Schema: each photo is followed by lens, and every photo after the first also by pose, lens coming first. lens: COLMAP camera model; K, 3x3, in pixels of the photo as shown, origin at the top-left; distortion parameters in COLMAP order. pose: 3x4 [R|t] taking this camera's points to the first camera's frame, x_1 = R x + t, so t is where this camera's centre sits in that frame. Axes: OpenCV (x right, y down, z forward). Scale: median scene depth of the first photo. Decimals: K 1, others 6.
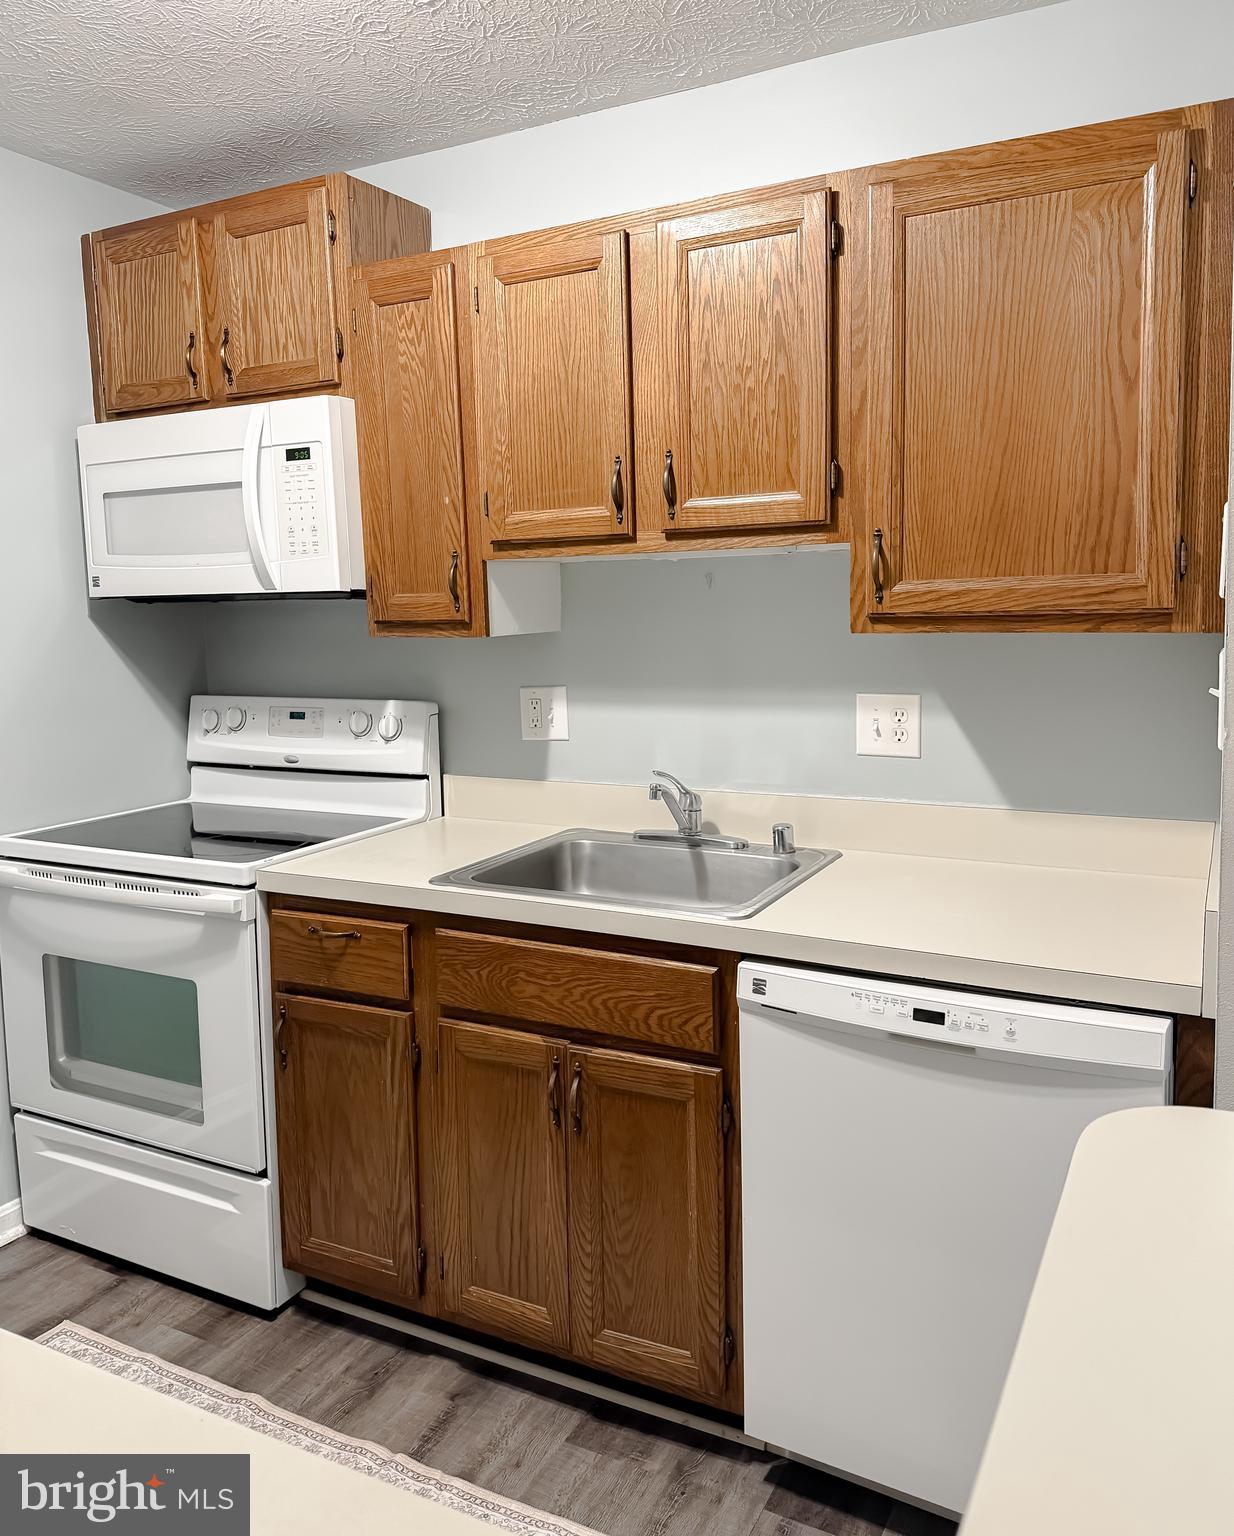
lens RADIAL K [[1162.8, 0, 612.1], [0, 1162.8, 713.1], [0, 0, 1]] dist [0.119994, -0.179665]
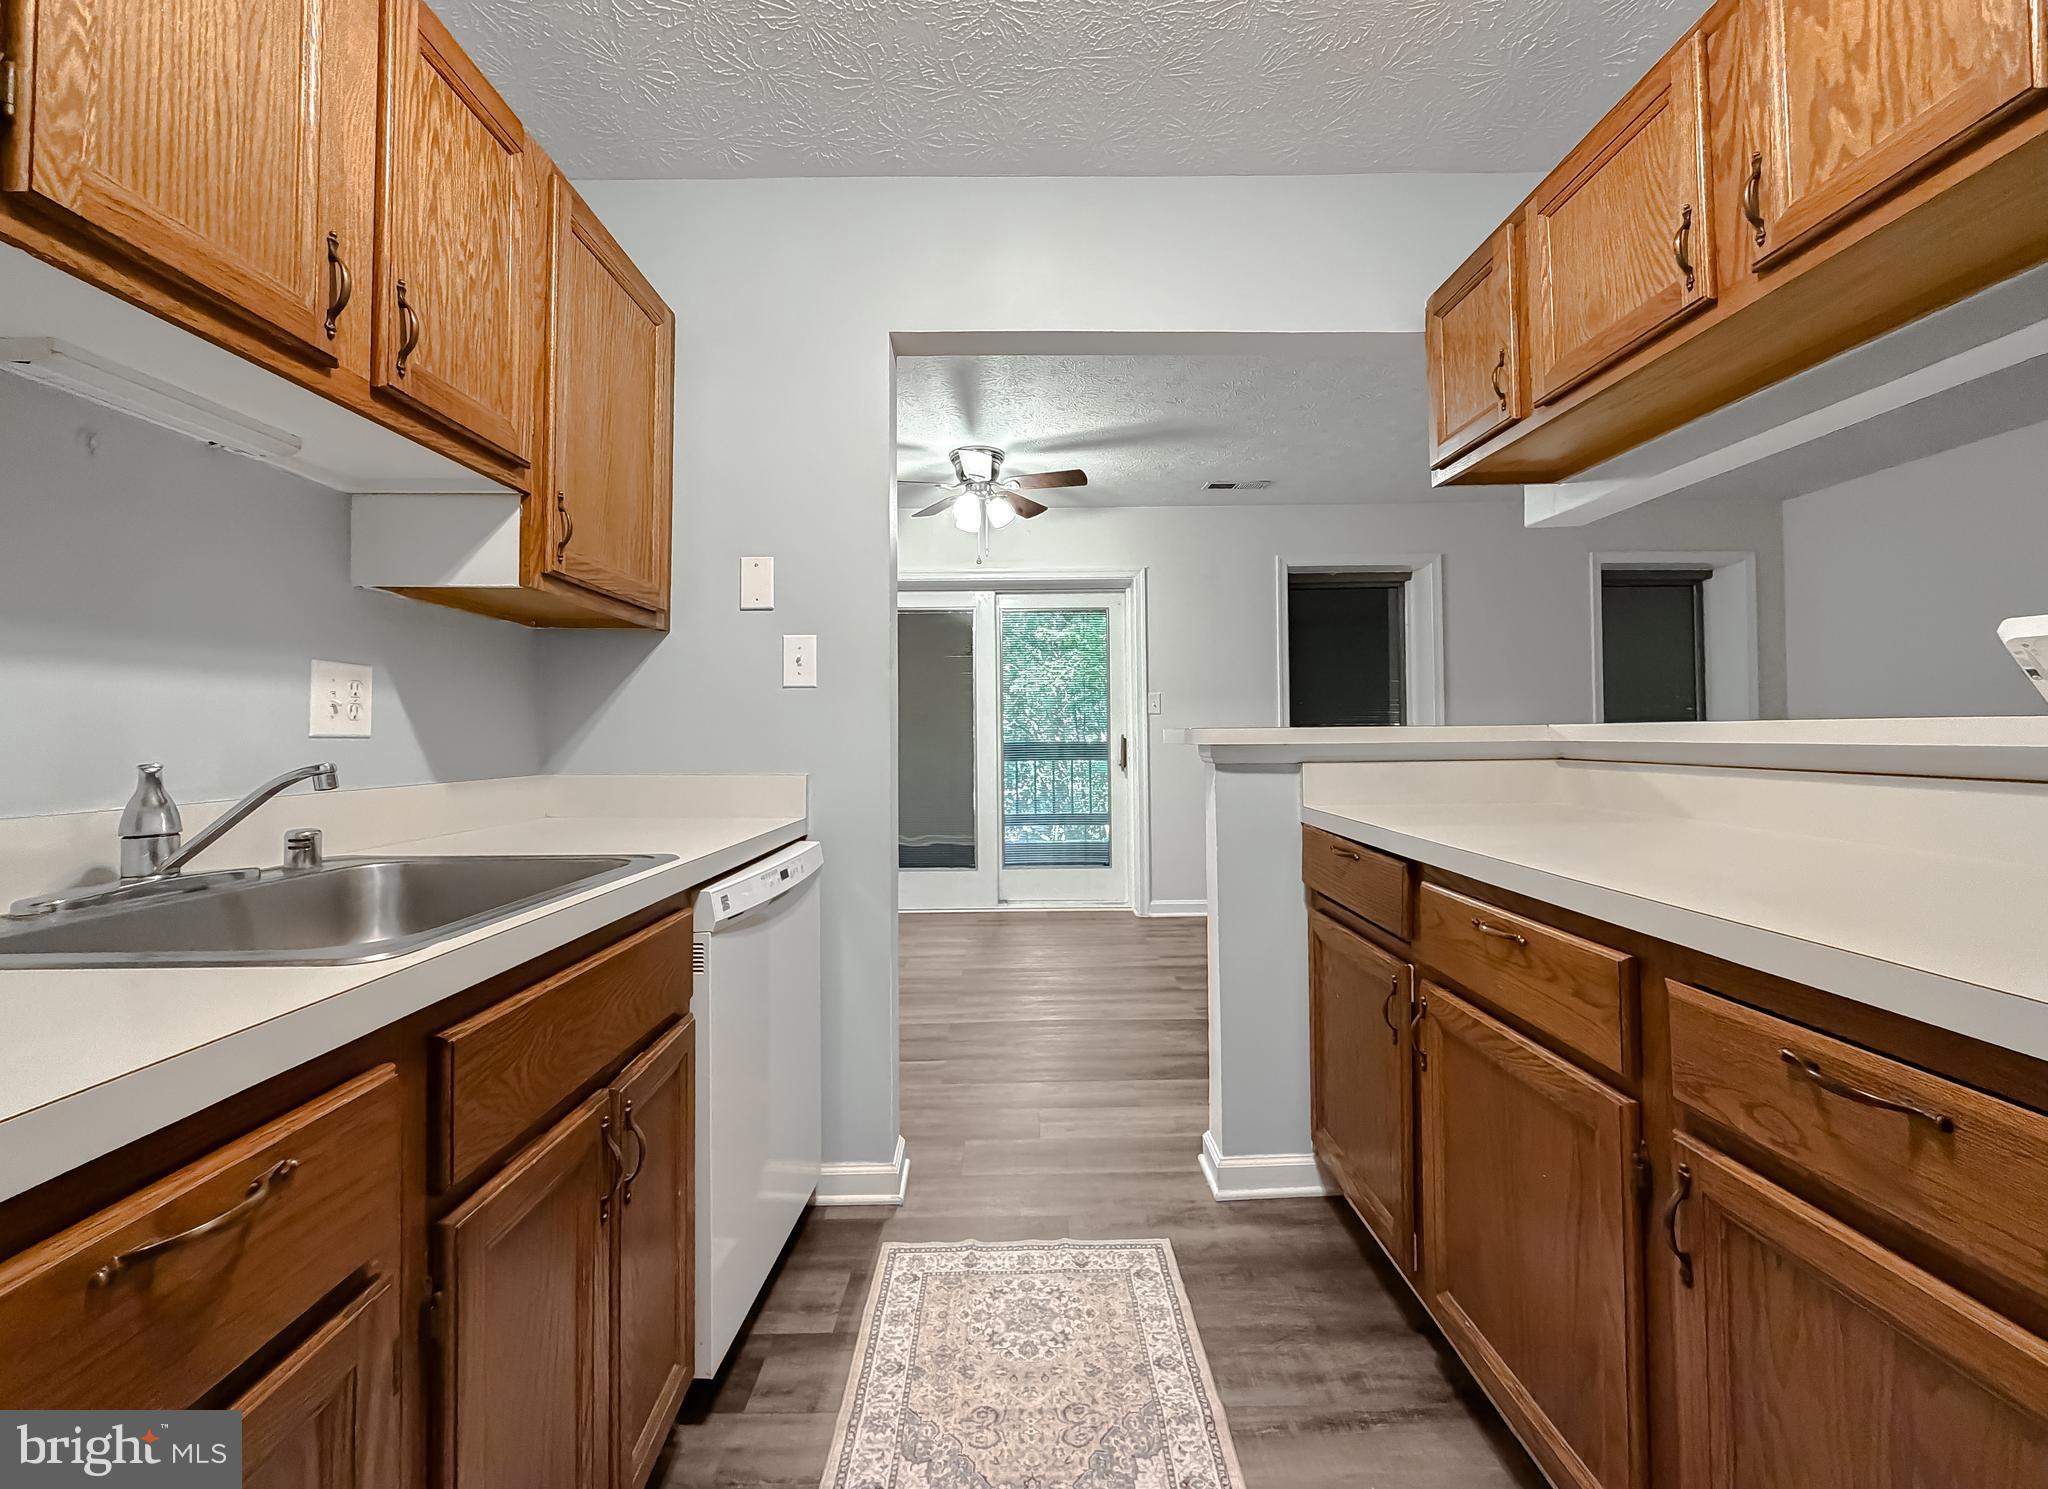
lens RADIAL K [[826.2, 0, 1018.3], [0, 826.2, 720.2], [0, 0, 1]] dist [-0.000581, -0.000005]
pose [[-0.473514, 0.042868, 0.879742, -0.546812], [0.101376, 0.994830, 0.006088, 0.074446], [-0.874933, 0.092067, -0.475412, 0.907425]]
